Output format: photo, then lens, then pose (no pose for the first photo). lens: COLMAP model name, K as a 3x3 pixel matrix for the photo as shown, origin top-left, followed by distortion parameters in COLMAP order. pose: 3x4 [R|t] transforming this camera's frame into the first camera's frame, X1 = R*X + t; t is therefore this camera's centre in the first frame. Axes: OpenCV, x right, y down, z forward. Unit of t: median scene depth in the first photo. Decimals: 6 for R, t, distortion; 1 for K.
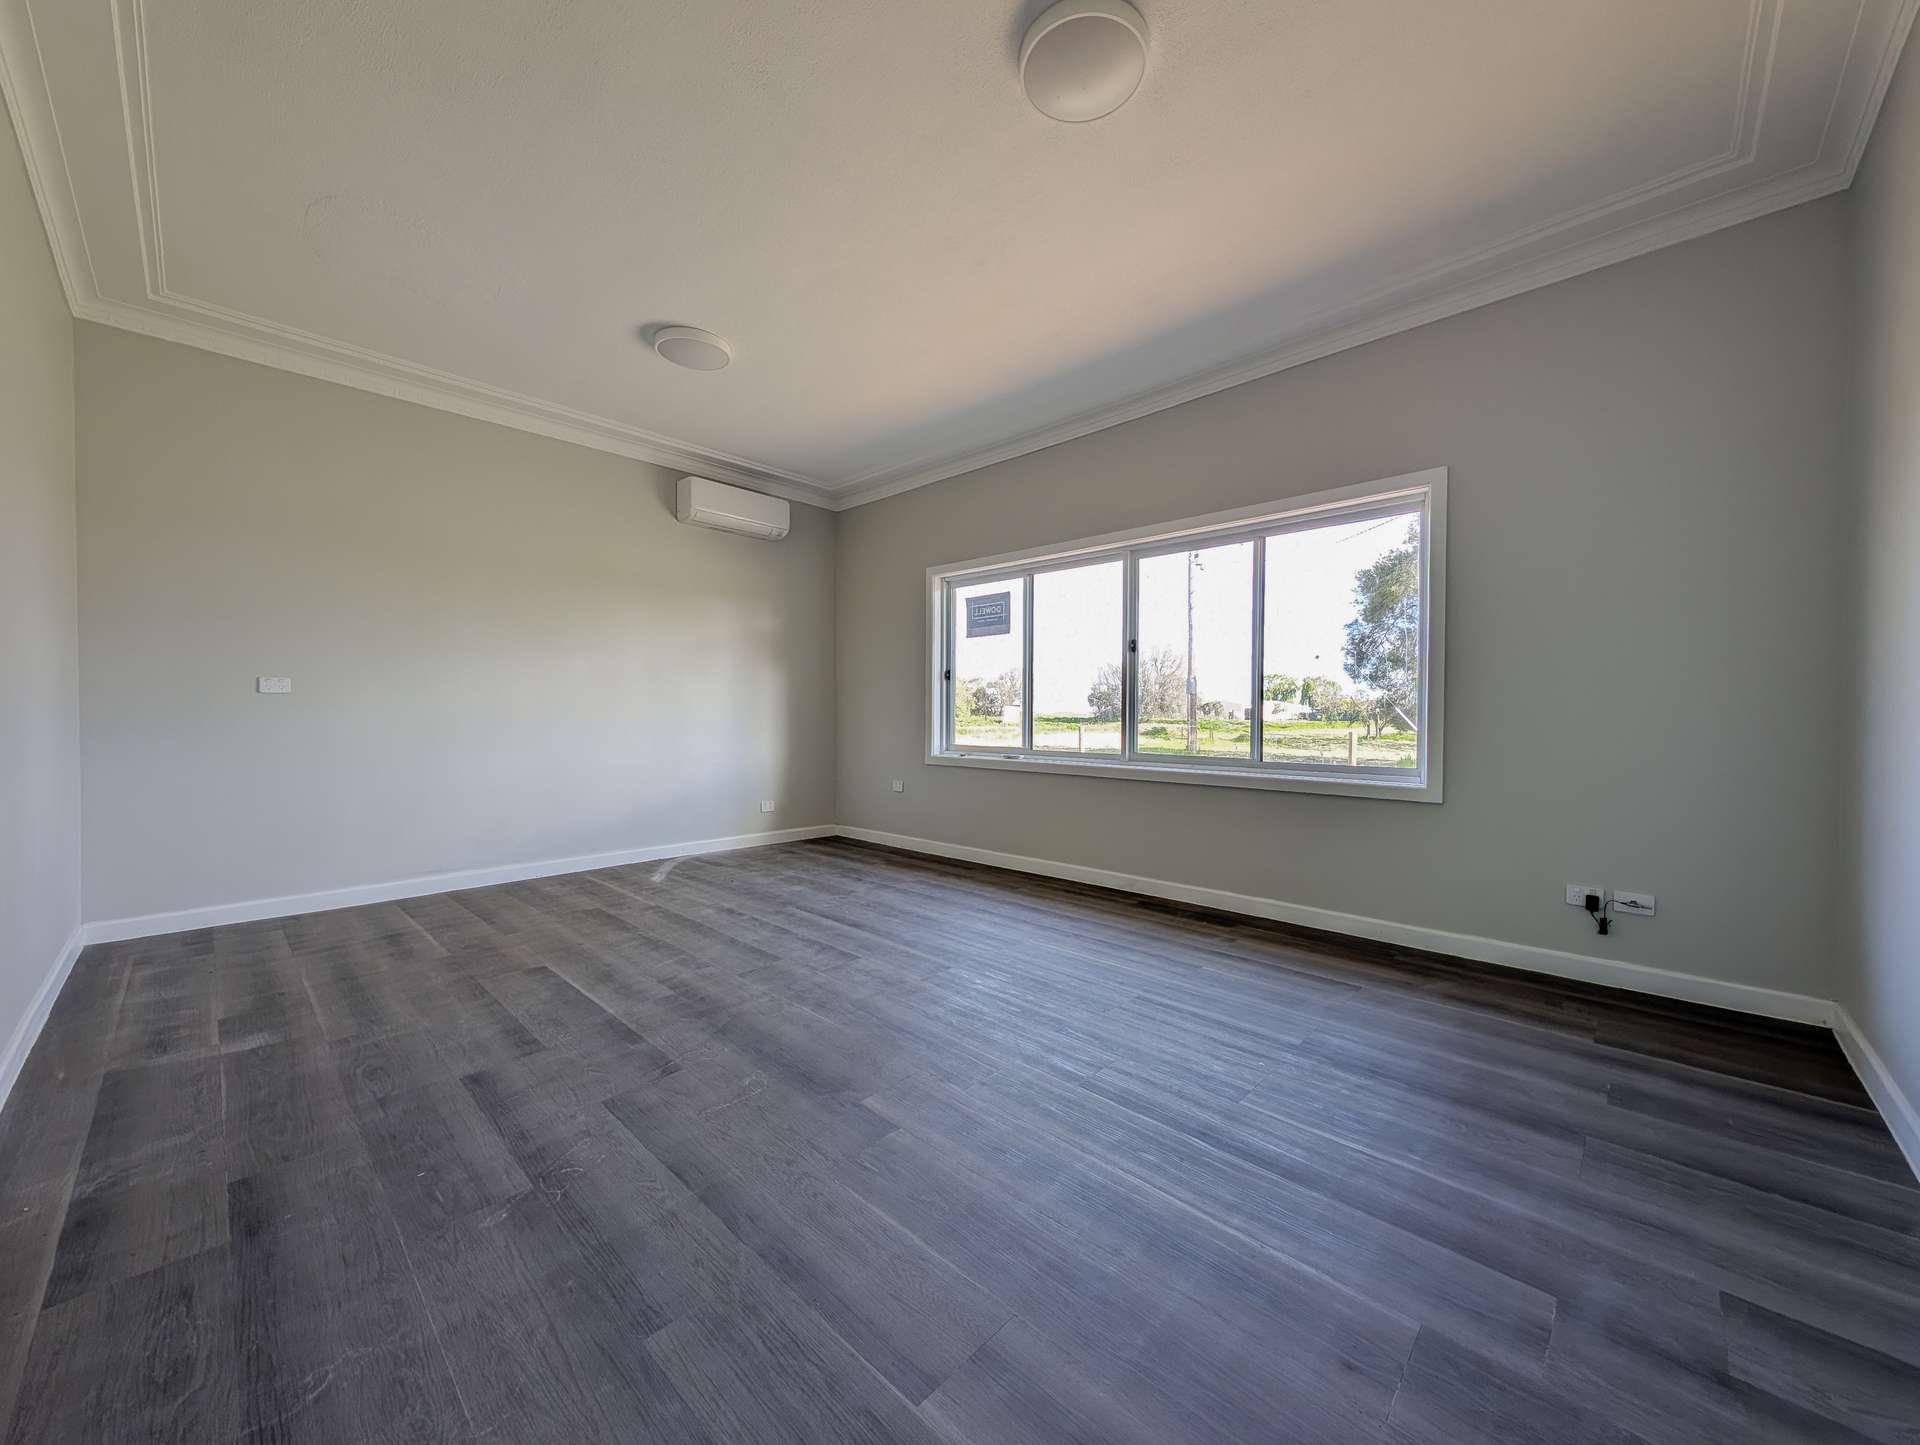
lens RADIAL K [[722.6, 0, 964.4], [0, 722.6, 719.5], [0, 0, 1]] dist [0.006102, -0.002559]
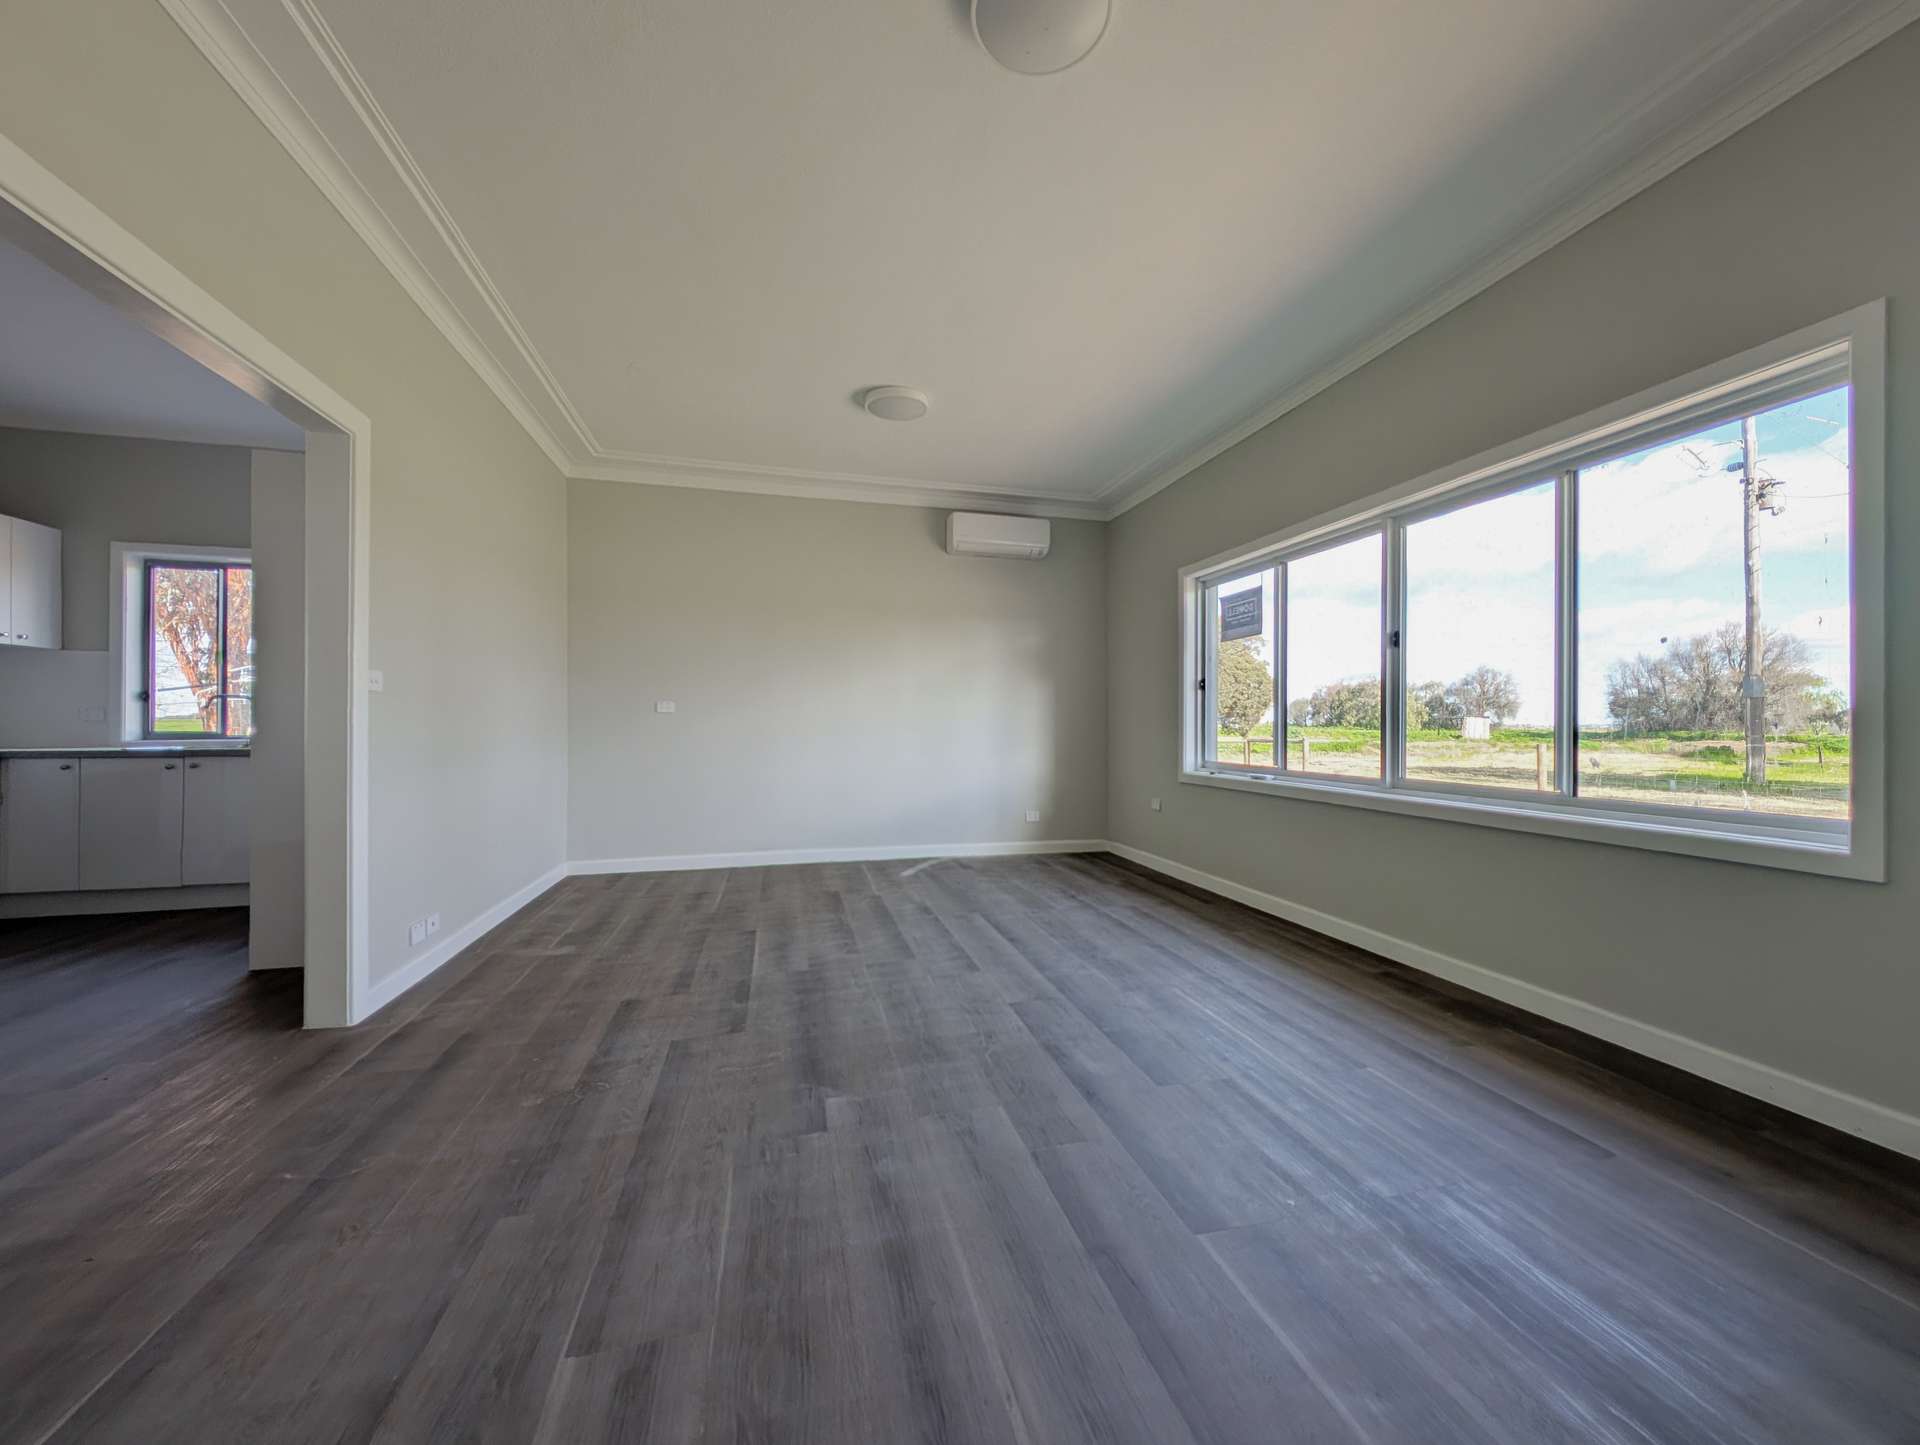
lens RADIAL K [[722.6, 0, 962.9], [0, 722.6, 721.5], [0, 0, 1]] dist [0.006102, -0.002559]
pose [[0.845024, -0.004652, -0.534708, 0.298361], [-0.003532, 0.999892, -0.014281, -0.001143], [0.534717, 0.013956, 0.844916, 0.109822]]
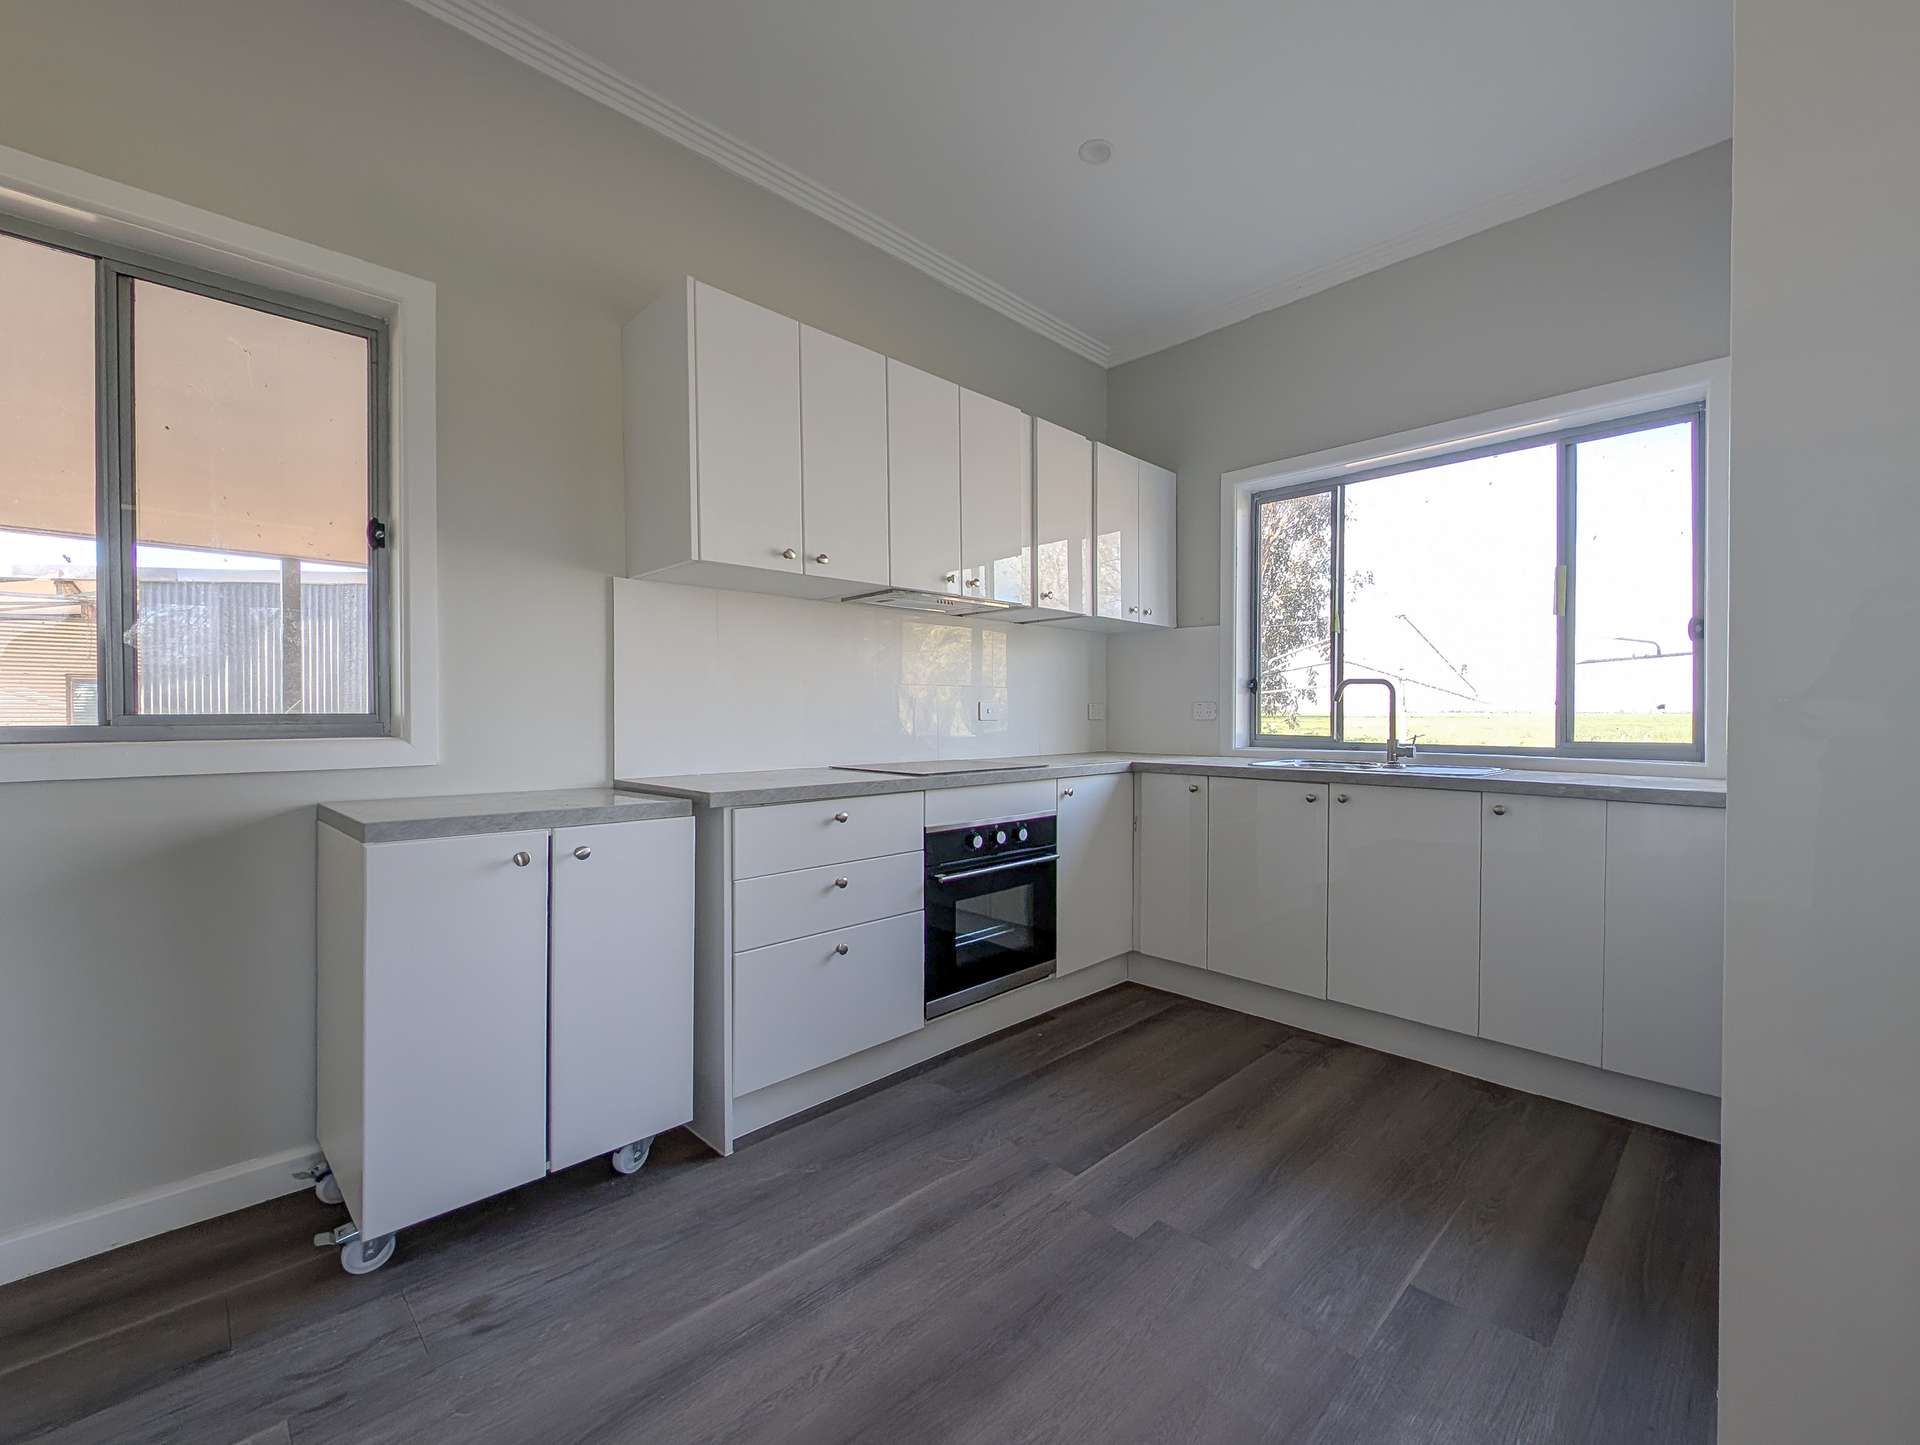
lens RADIAL K [[802.1, 0, 1040.8], [0, 802.1, 718.9], [0, 0, 1]] dist [0.004075, -0.000898]
pose [[0.010789, -0.001043, -0.999941, -0.557202], [-0.012451, 0.999922, -0.001177, -0.012415], [0.999864, 0.012463, 0.010775, 0.140293]]
